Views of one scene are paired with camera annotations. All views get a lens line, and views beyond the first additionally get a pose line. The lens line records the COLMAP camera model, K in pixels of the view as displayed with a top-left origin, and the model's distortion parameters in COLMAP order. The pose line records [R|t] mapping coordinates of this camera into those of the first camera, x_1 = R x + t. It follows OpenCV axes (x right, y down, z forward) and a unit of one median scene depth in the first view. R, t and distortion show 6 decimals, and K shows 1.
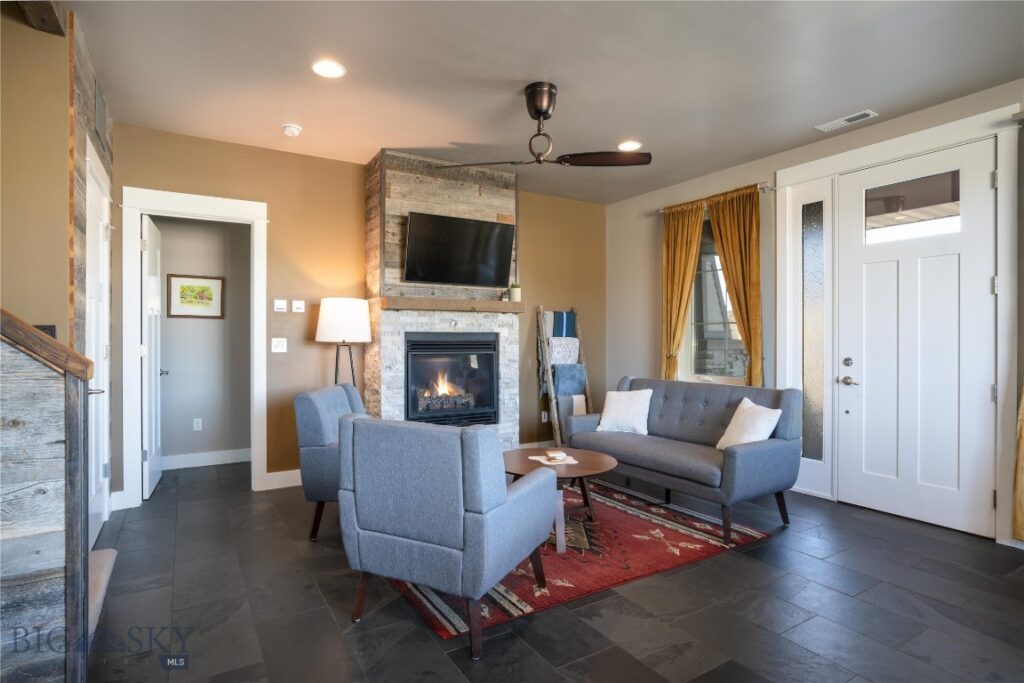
lens RADIAL K [[533.4, 0, 512.0], [0, 533.4, 341.5], [0, 0, 1]] dist [-0.063544, 0.034211]
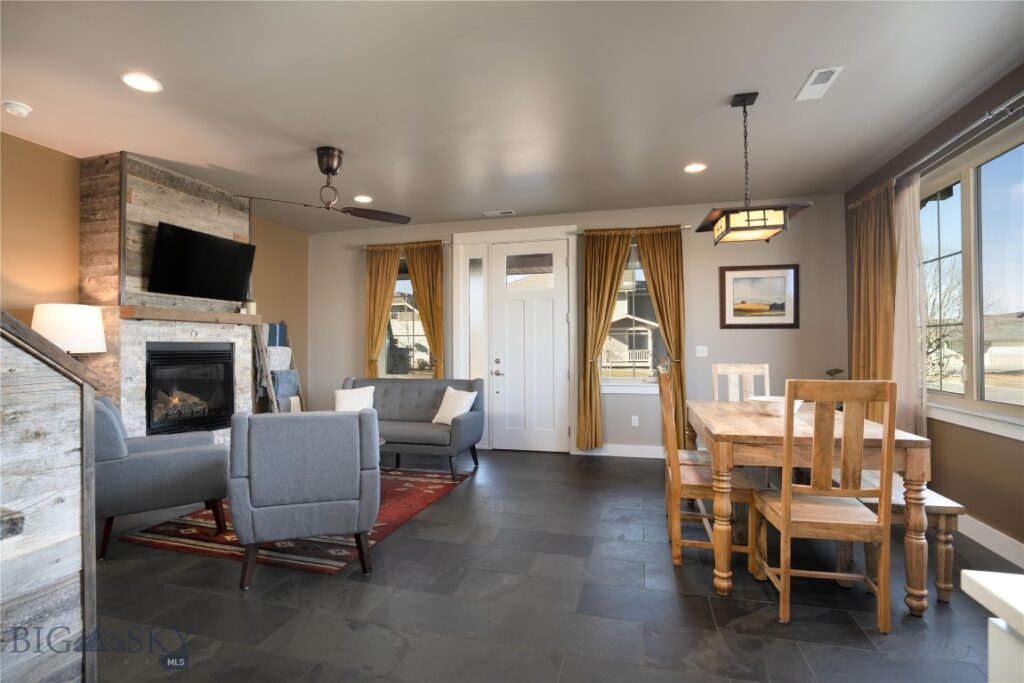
lens RADIAL K [[476.2, 0, 512.0], [0, 476.2, 341.5], [0, 0, 1]] dist [-0.061752, 0.017400]
pose [[0.728859, 0.002321, 0.684660, -0.295077], [0.009814, 0.999856, -0.013838, -0.000038], [-0.684594, 0.016805, 0.728731, -0.086759]]
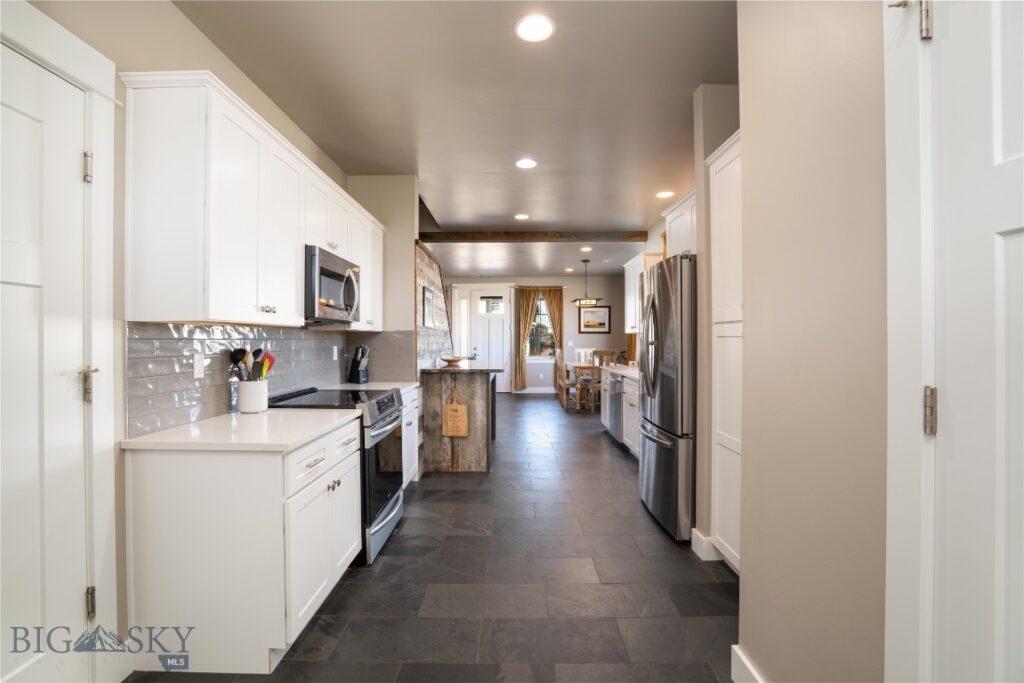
lens RADIAL K [[476.2, 0, 512.0], [0, 476.2, 341.5], [0, 0, 1]] dist [-0.061752, 0.017400]
pose [[0.521146, -0.005037, 0.853453, -1.580993], [0.009683, 0.999953, -0.000010, -0.002081], [-0.853413, 0.008269, 0.521170, -0.658238]]
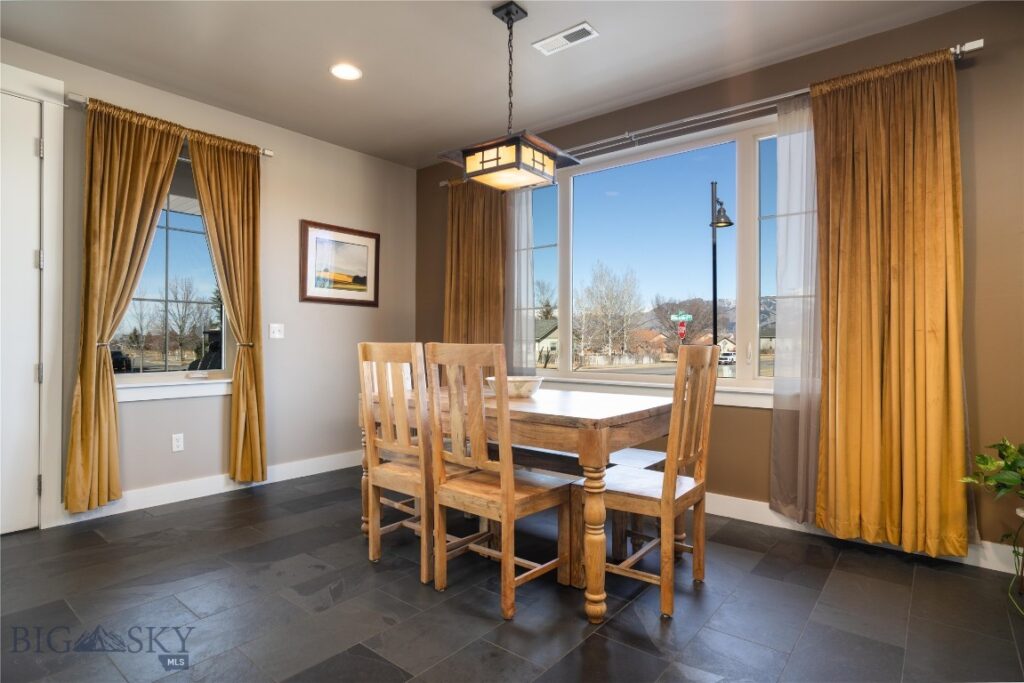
lens RADIAL K [[533.4, 0, 512.0], [0, 533.4, 341.5], [0, 0, 1]] dist [-0.063544, 0.034211]
pose [[-0.321682, -0.003228, 0.946842, -0.180587], [0.000959, 0.999993, 0.003735, 0.028970], [-0.946847, 0.002109, -0.321676, 0.356138]]
